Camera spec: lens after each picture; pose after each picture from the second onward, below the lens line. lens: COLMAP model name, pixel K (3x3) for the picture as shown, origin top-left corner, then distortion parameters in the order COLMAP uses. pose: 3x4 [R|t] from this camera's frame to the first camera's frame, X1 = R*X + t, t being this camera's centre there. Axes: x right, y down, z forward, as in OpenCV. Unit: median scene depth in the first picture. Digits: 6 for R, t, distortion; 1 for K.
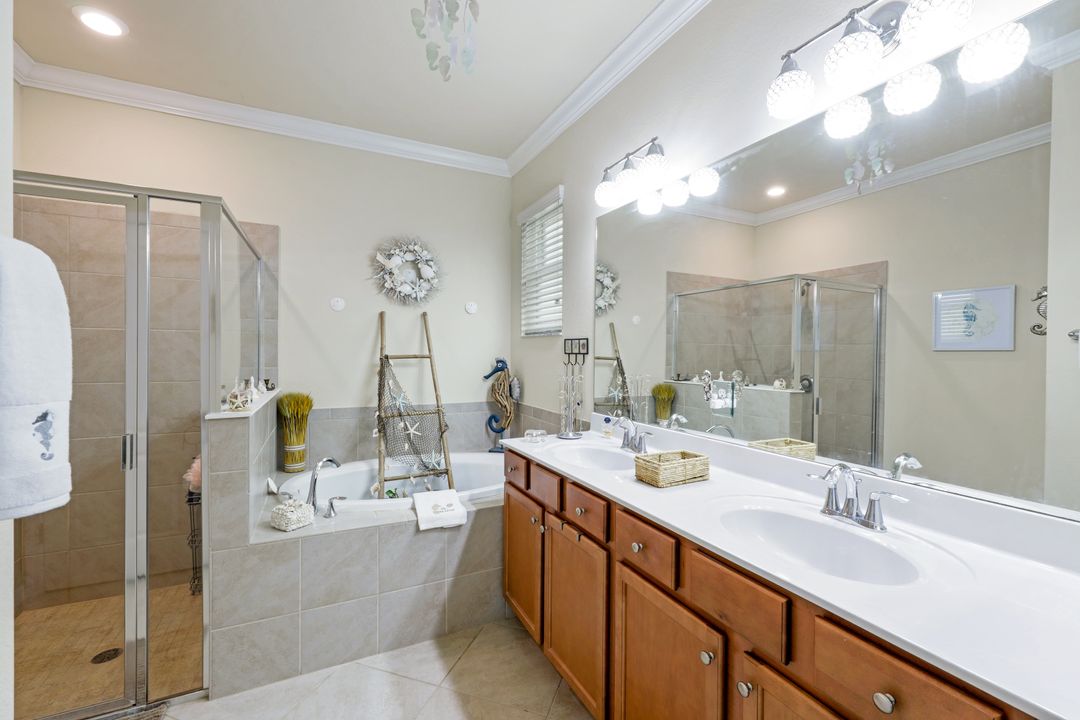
lens RADIAL K [[433.3, 0, 533.5], [0, 433.3, 353.3], [0, 0, 1]] dist [-0.001348, -0.000231]
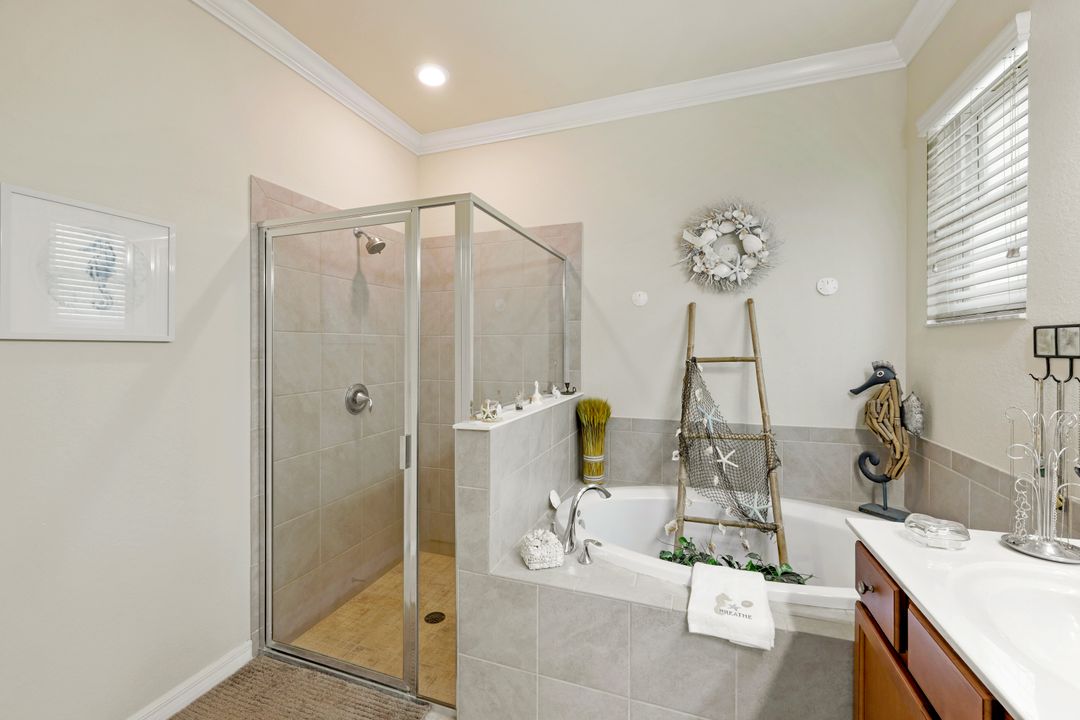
lens RADIAL K [[433.3, 0, 540.8], [0, 433.3, 353.2], [0, 0, 1]] dist [-0.001348, -0.000231]
pose [[0.696692, -0.003209, -0.717363, 0.033850], [0.007013, 0.999973, 0.002338, -0.008044], [0.717336, -0.006659, 0.696695, 0.267946]]
